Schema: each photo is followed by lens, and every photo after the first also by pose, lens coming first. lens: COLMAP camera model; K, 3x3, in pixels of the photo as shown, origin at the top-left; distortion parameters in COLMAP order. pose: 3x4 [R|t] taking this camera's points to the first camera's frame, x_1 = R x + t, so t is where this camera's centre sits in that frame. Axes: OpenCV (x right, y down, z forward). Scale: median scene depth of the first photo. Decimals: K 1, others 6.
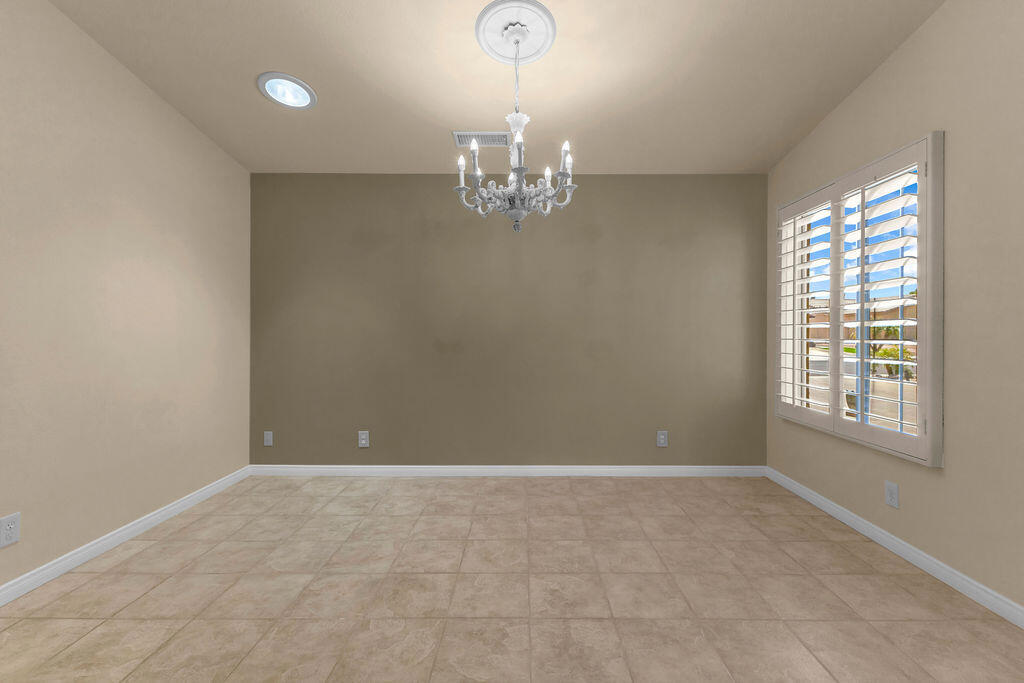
lens RADIAL K [[442.4, 0, 524.1], [0, 442.4, 337.4], [0, 0, 1]] dist [0.013418, -0.005289]
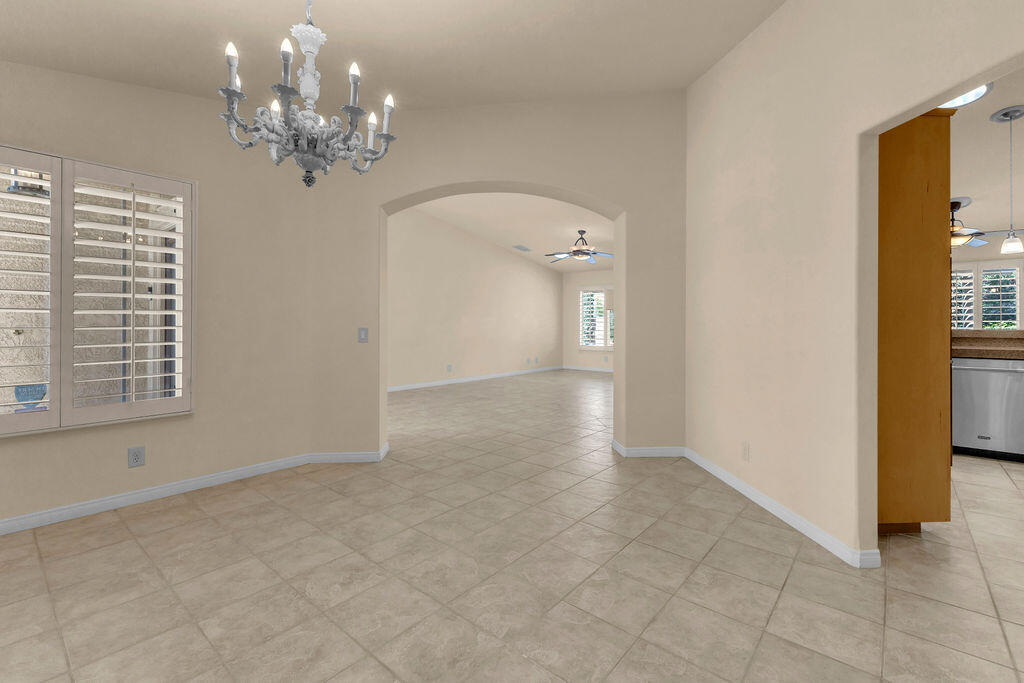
lens RADIAL K [[448.7, 0, 513.0], [0, 448.7, 323.9], [0, 0, 1]] dist [0.001021, -0.000175]
pose [[-0.760165, -0.004007, 0.649717, -0.767218], [0.001313, 0.999969, 0.007703, -0.010288], [-0.649728, 0.006709, -0.760137, 1.346796]]
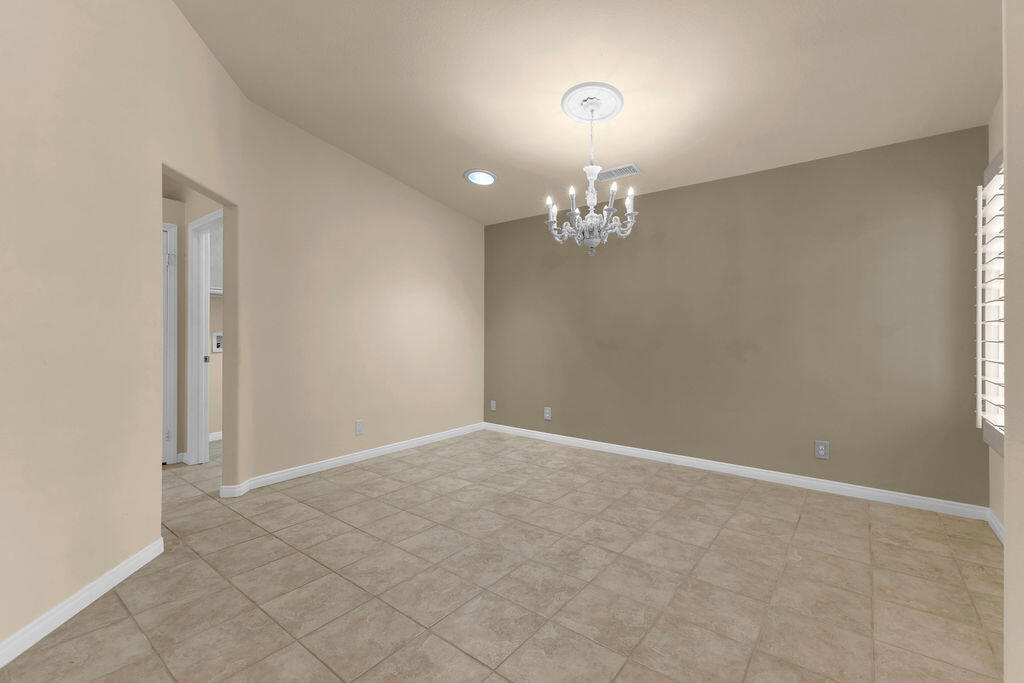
lens RADIAL K [[441.0, 0, 514.7], [0, 441.0, 337.3], [0, 0, 1]] dist [0.003441, -0.000028]
pose [[0.787021, 0.004349, -0.616911, 0.604152], [-0.004719, 0.999988, 0.001029, 0.001821], [0.616908, 0.002101, 0.787032, -0.162723]]
